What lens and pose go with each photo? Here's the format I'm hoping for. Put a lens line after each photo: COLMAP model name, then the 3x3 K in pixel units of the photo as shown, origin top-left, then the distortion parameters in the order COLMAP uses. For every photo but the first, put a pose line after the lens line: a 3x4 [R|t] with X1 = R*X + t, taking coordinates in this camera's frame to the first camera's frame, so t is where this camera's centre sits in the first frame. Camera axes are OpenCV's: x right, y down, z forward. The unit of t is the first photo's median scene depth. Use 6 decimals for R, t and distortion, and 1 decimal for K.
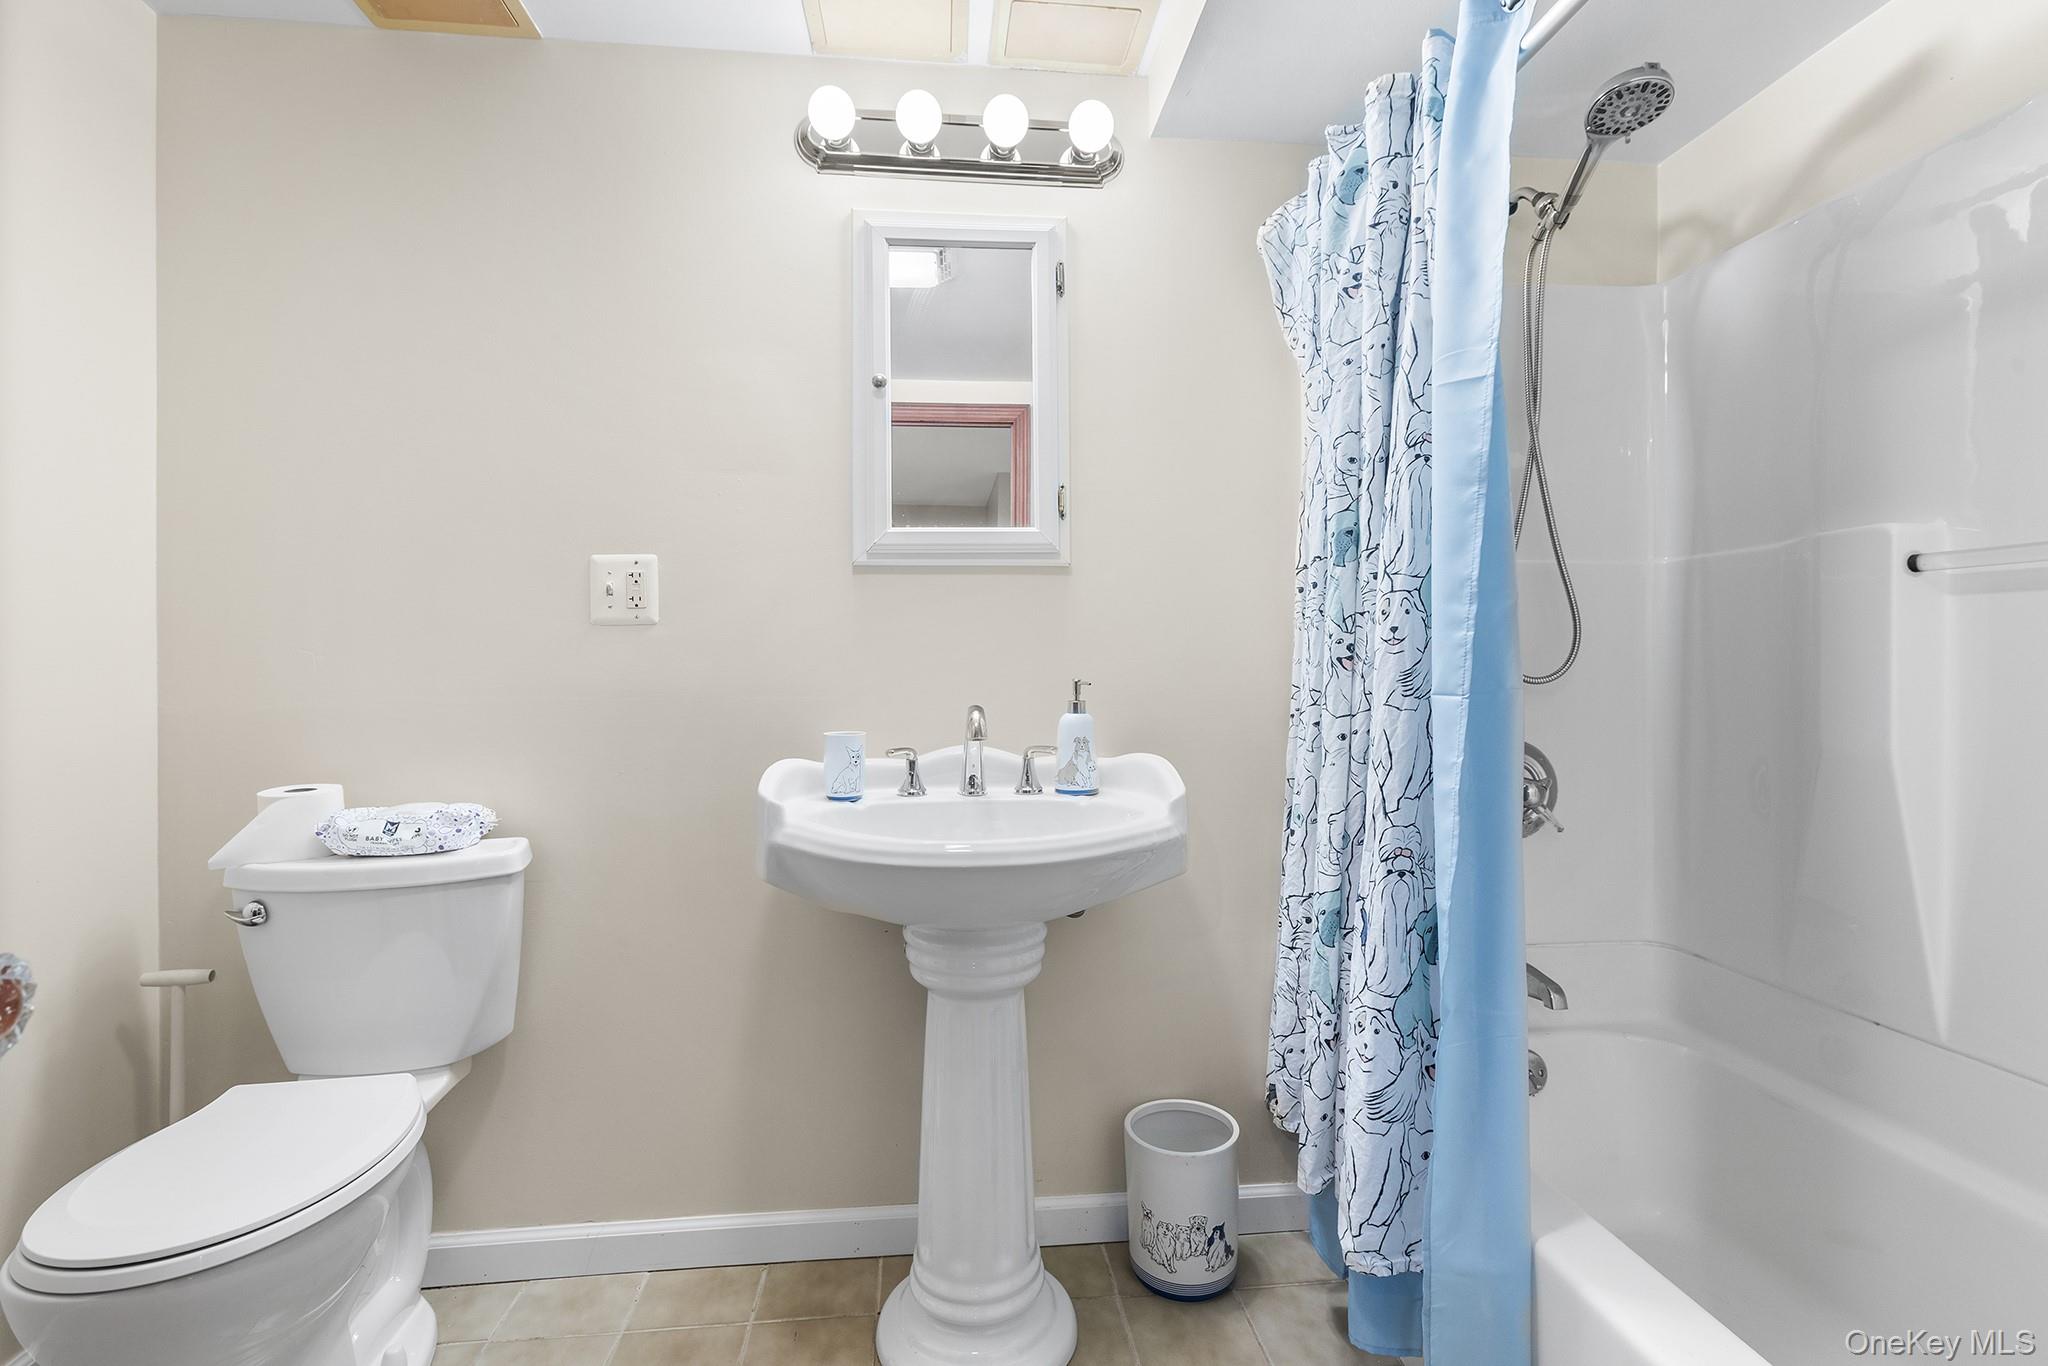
lens RADIAL K [[931.3, 0, 1019.2], [0, 931.3, 677.0], [0, 0, 1]] dist [-0.000744, -0.000592]
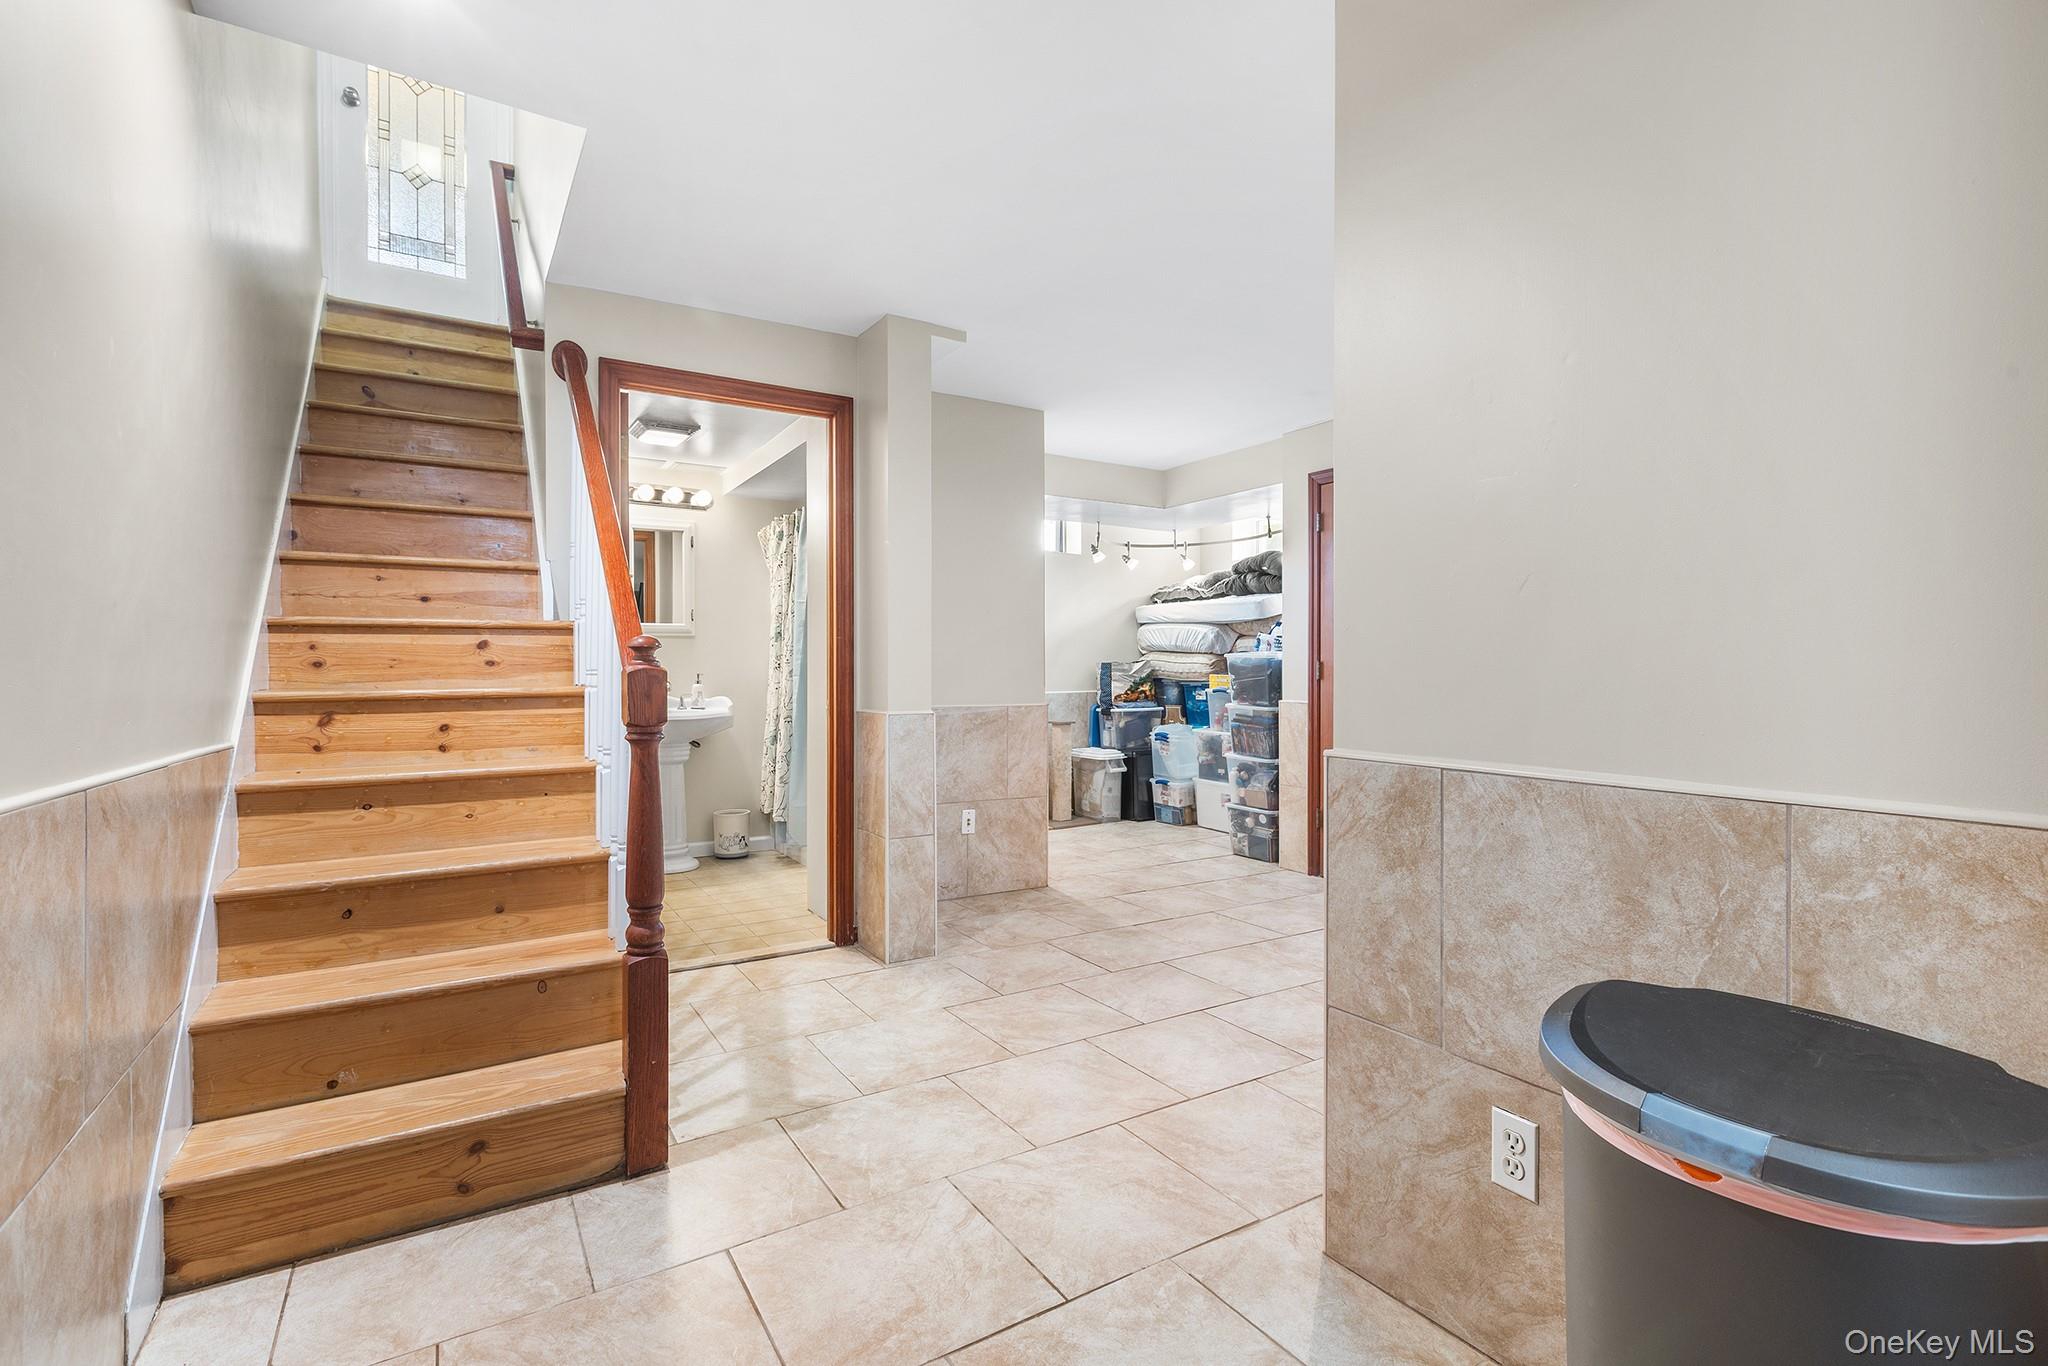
lens RADIAL K [[931.3, 0, 1019.2], [0, 931.3, 677.0], [0, 0, 1]] dist [-0.000744, -0.000592]
pose [[0.901529, 0.002667, 0.432711, -0.371952], [-0.002217, 0.999996, -0.001545, 0.020766], [-0.432714, 0.000434, 0.901531, -2.672689]]
